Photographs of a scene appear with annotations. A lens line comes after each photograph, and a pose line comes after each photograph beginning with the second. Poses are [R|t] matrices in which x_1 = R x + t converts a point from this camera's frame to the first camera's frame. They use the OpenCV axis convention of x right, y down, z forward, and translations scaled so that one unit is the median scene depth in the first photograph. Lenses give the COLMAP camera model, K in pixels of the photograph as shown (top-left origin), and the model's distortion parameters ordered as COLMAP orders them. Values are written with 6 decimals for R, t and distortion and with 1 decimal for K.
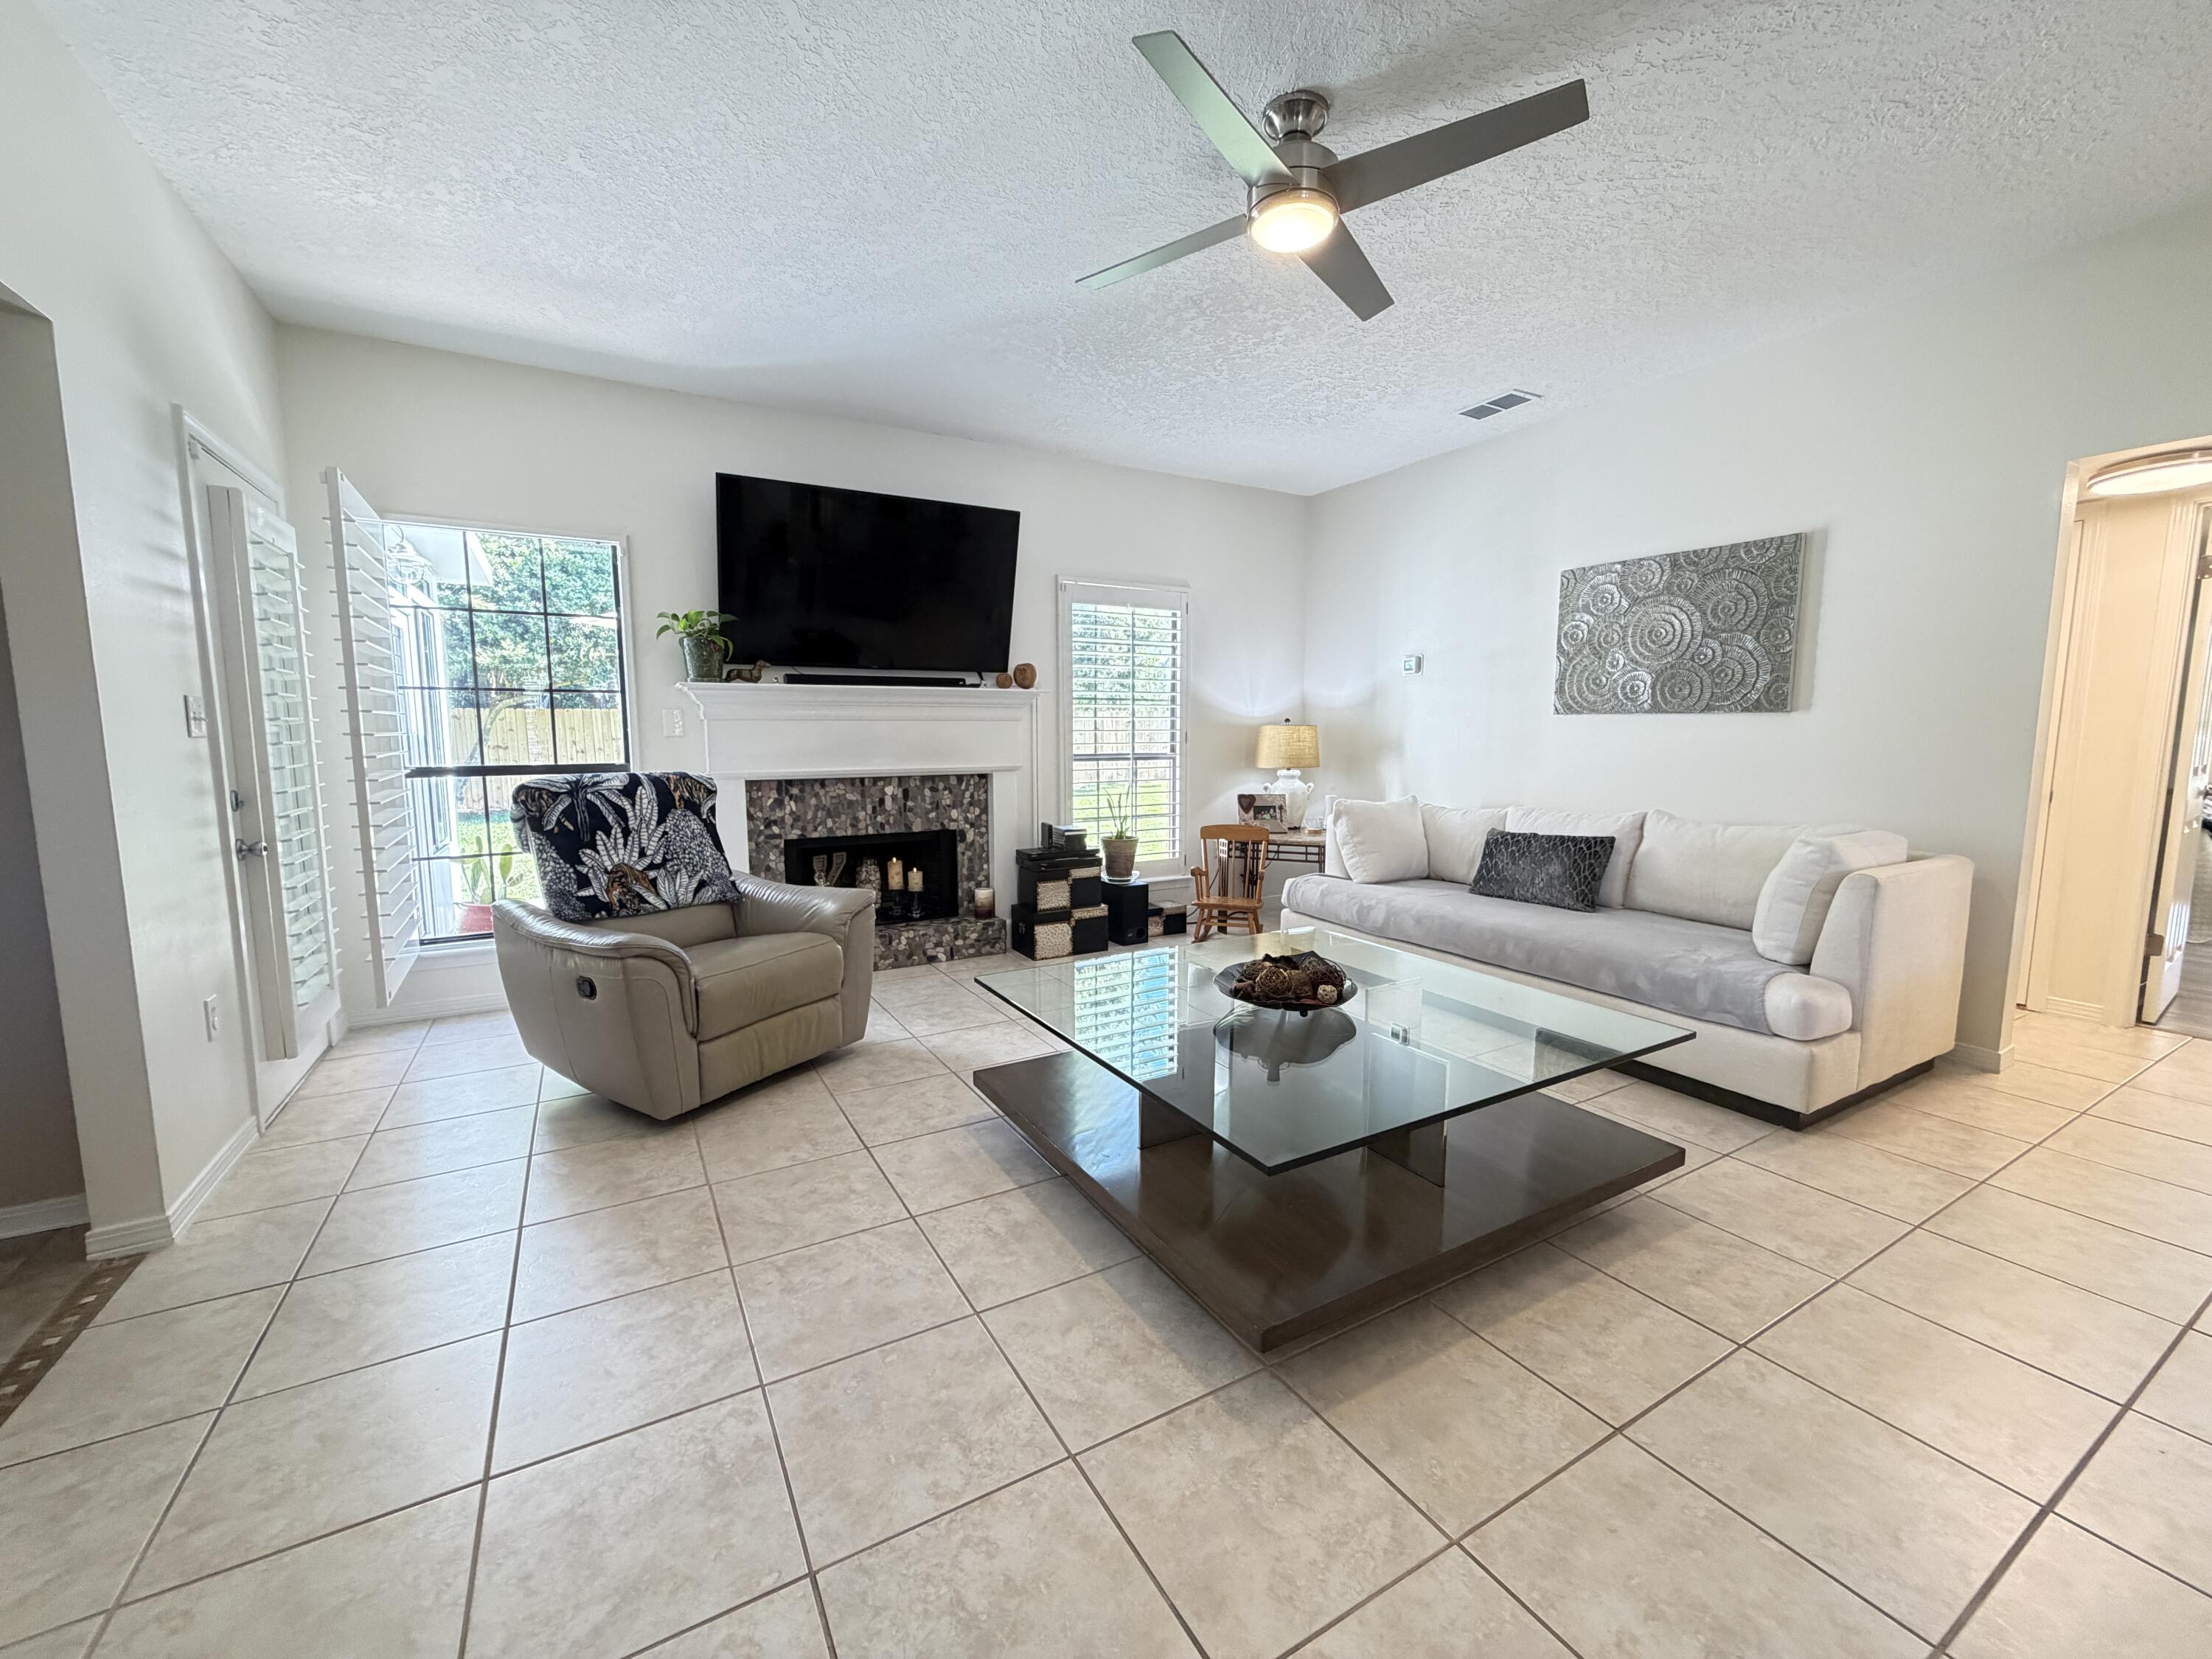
lens RADIAL K [[886.4, 0, 1108.9], [0, 886.4, 833.2], [0, 0, 1]] dist [0.000668, -0.000118]
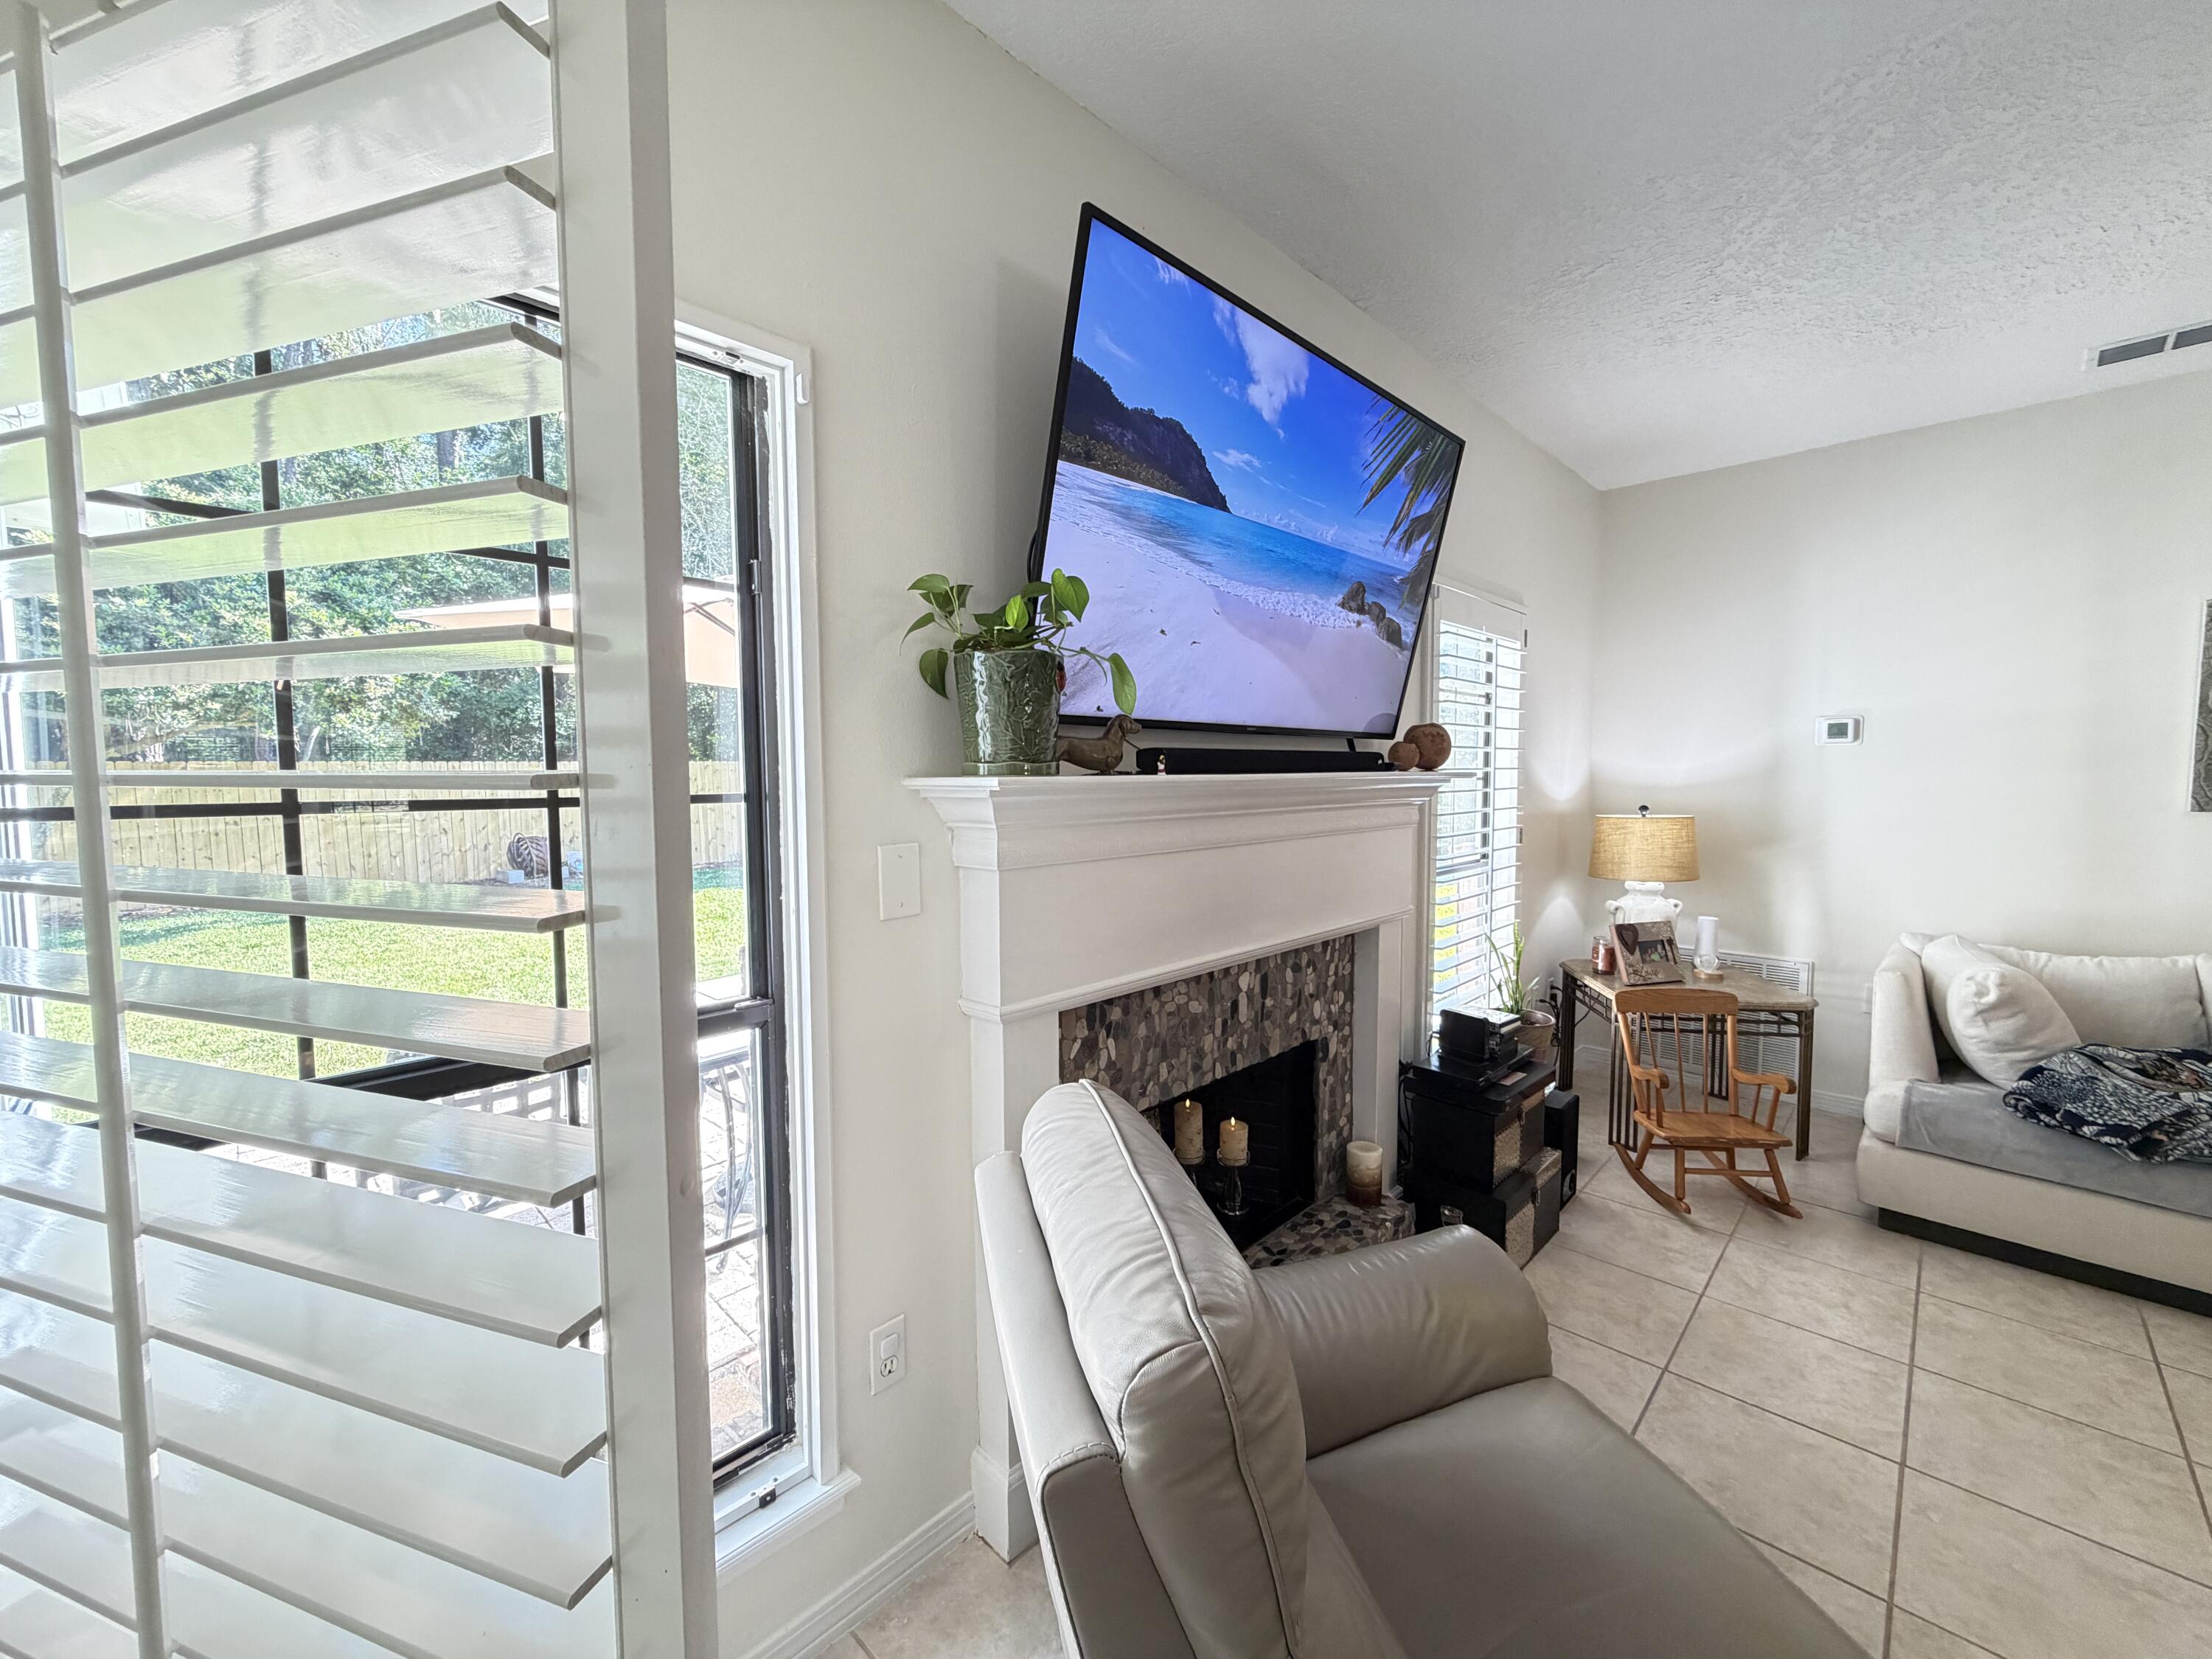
lens RADIAL K [[886.4, 0, 1105.7], [0, 886.4, 830.0], [0, 0, 1]] dist [0.000668, -0.000118]
pose [[0.960562, -0.021339, 0.277247, -0.446193], [0.036370, 0.998127, -0.049187, -0.108312], [-0.275678, 0.057331, 0.959539, 0.544917]]
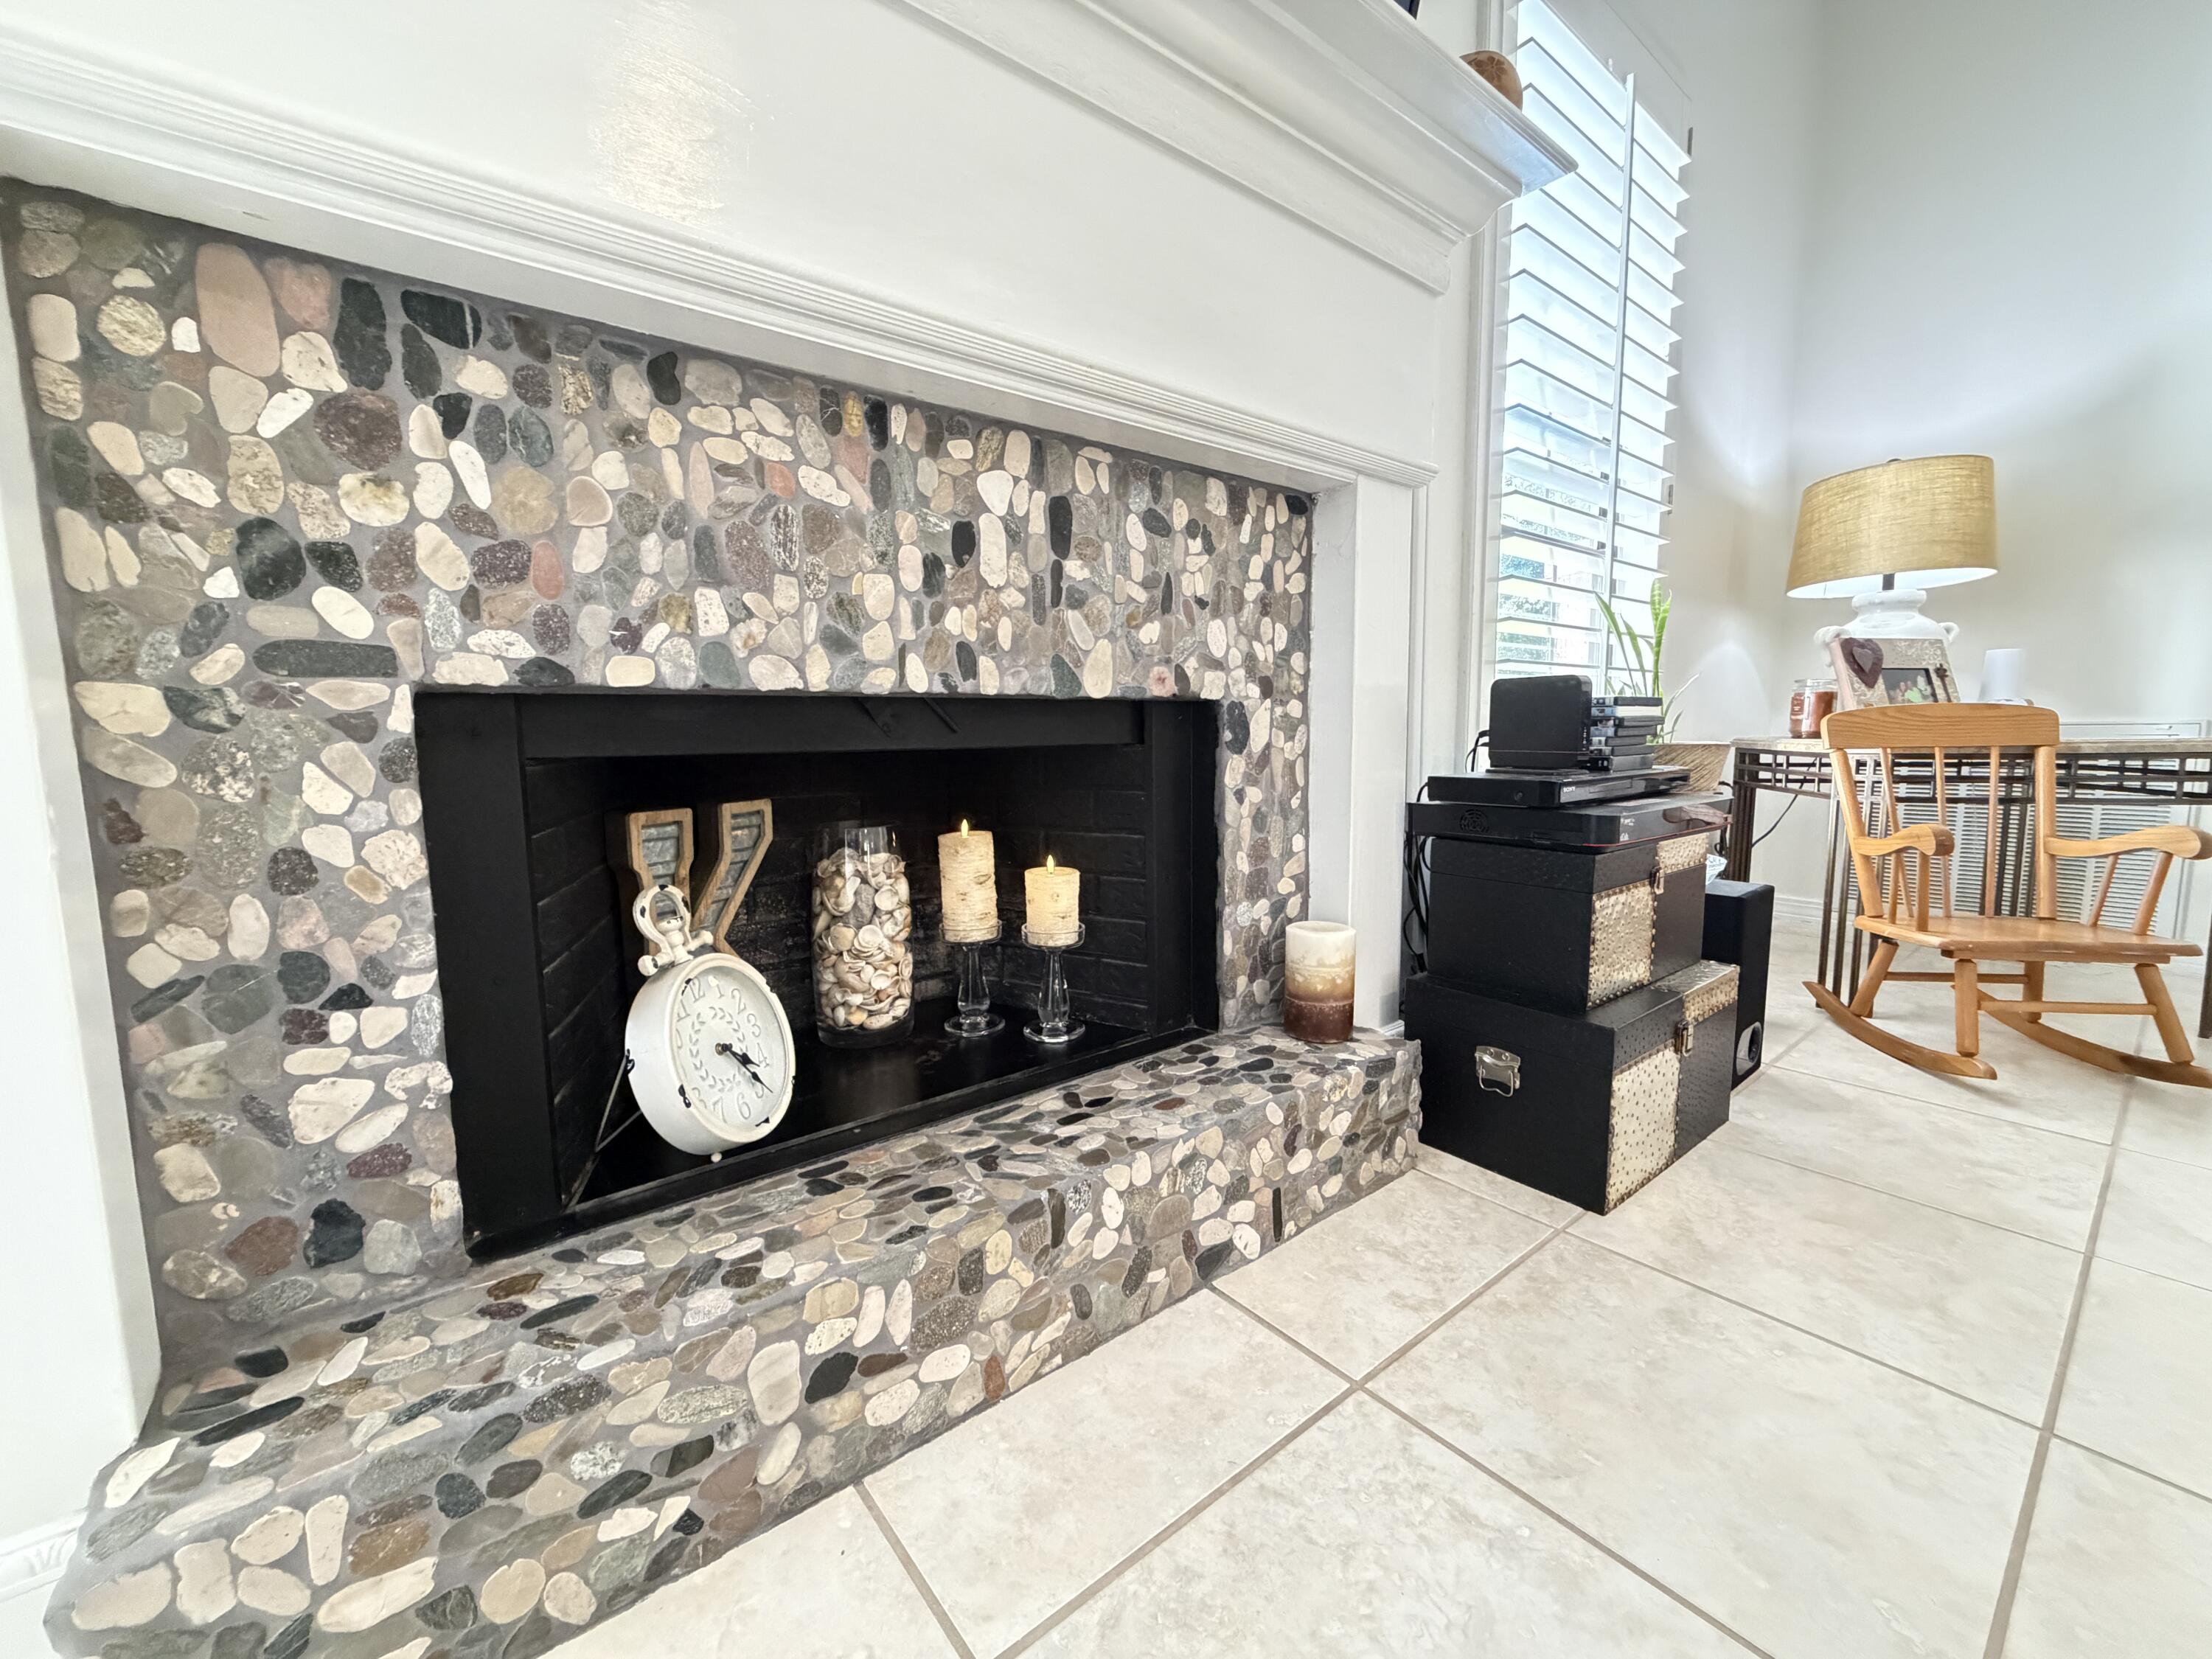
lens RADIAL K [[886.4, 0, 1105.2], [0, 886.4, 832.2], [0, 0, 1]] dist [0.000668, -0.000118]
pose [[0.987790, -0.028739, 0.153116, -0.253179], [0.029933, 0.999537, -0.005498, 0.035385], [-0.152887, 0.010014, 0.988193, 0.774293]]
